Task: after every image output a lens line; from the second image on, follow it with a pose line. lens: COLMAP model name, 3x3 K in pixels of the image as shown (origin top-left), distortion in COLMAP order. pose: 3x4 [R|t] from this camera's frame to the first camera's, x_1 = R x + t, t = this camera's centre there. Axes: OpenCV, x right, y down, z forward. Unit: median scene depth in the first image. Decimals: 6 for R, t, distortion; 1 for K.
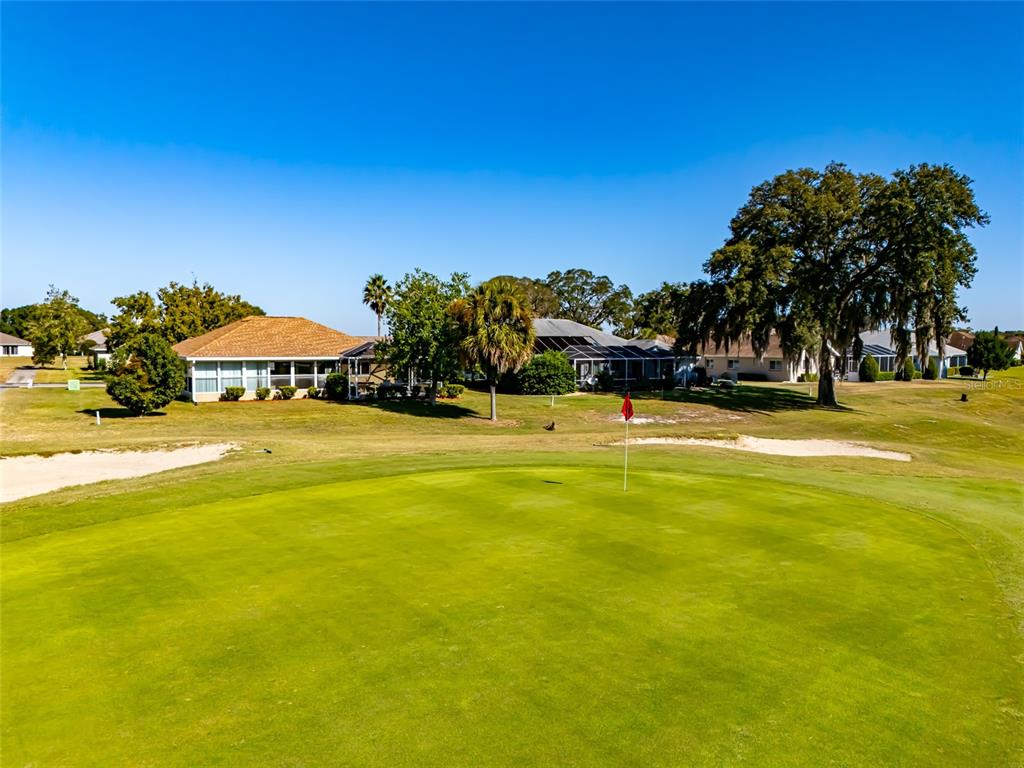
lens RADIAL K [[744.9, 0, 512.0], [0, 744.9, 384.0], [0, 0, 1]] dist [0.104025, -0.118243]
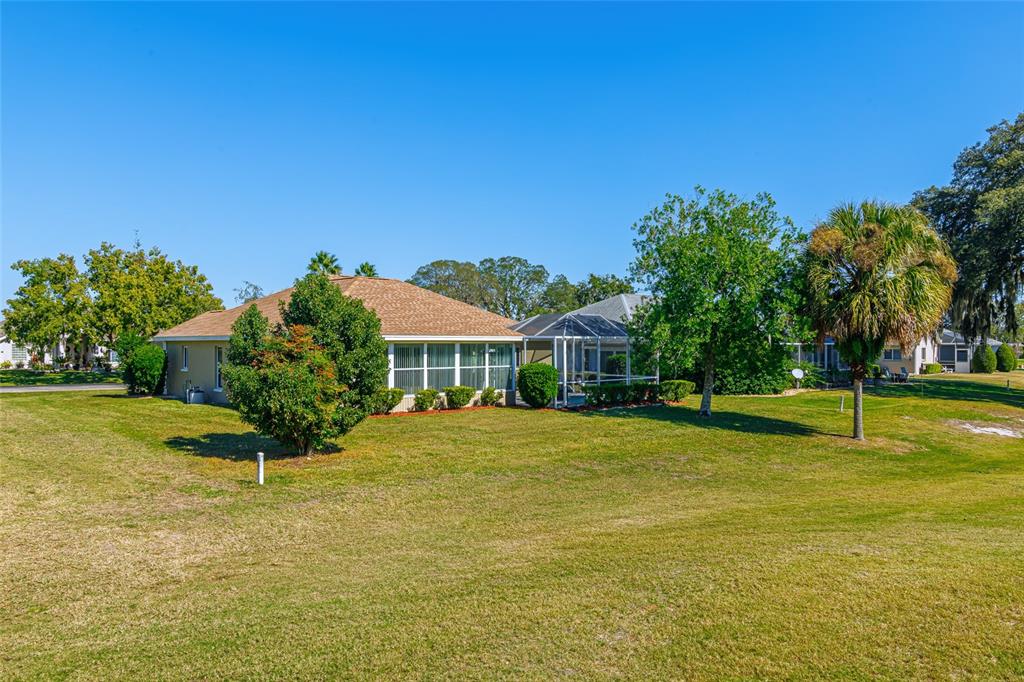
lens RADIAL K [[737.4, 0, 496.6], [0, 737.4, 342.4], [0, 0, 1]] dist [0.000645, 0.001085]
pose [[0.980713, -0.002482, 0.195439, -0.319856], [0.013356, 0.998433, -0.054337, 0.000505], [-0.194998, 0.055899, 0.979209, 0.371663]]
